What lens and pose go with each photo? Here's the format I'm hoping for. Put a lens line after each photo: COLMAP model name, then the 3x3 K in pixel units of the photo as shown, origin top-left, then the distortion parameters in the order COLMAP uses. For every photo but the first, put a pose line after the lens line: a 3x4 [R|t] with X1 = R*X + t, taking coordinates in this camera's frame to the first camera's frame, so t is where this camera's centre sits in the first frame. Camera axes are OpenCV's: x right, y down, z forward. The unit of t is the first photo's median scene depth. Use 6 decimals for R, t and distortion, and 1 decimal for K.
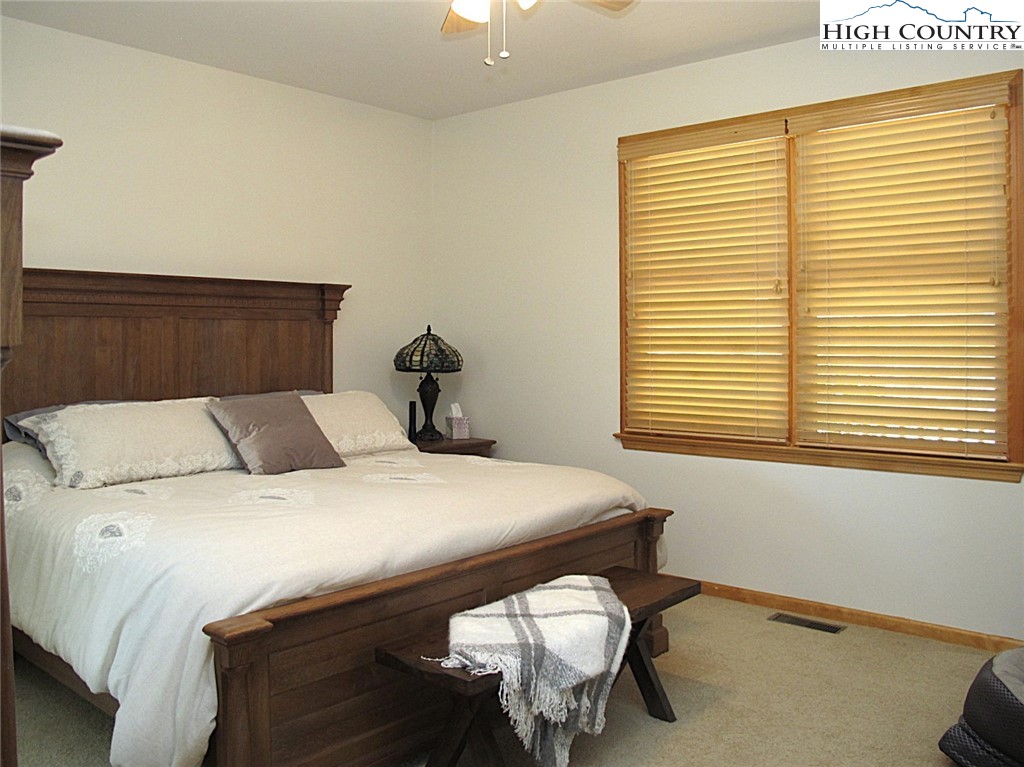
lens RADIAL K [[883.7, 0, 510.4], [0, 883.7, 378.1], [0, 0, 1]] dist [-0.162863, 0.101418]
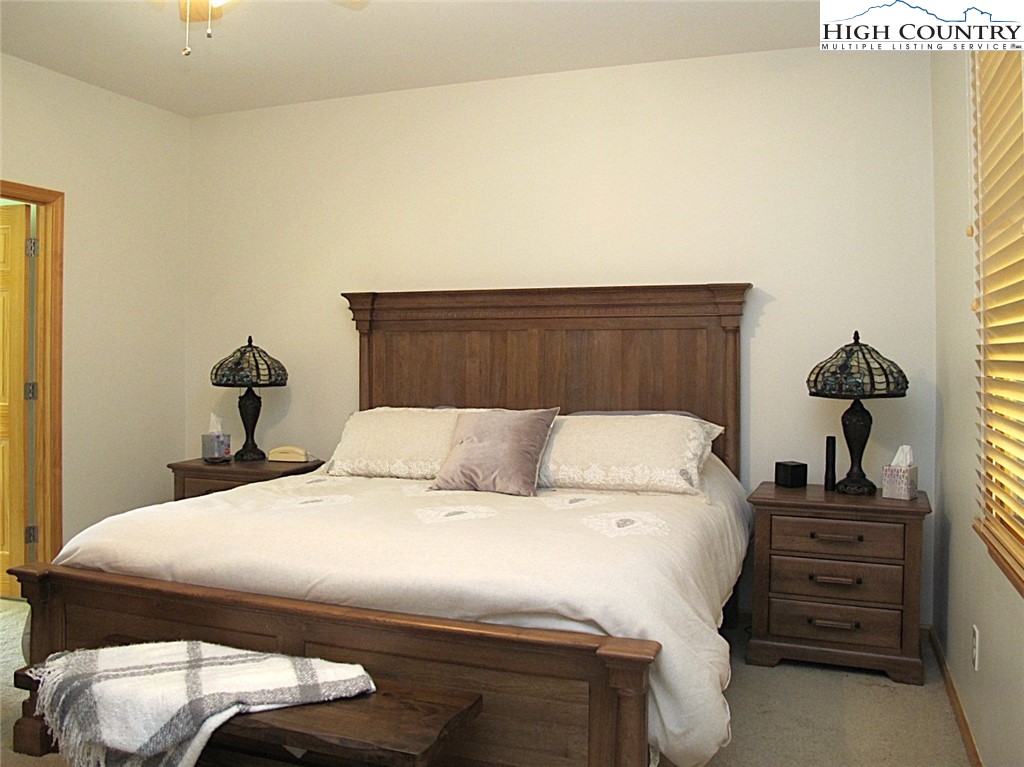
lens RADIAL K [[883.7, 0, 508.4], [0, 883.7, 386.0], [0, 0, 1]] dist [-0.162863, 0.101418]
pose [[0.342435, 0.033010, -0.938962, 0.605345], [-0.038991, 0.999021, 0.020902, -0.026009], [0.938732, 0.029453, 0.343387, 0.652011]]
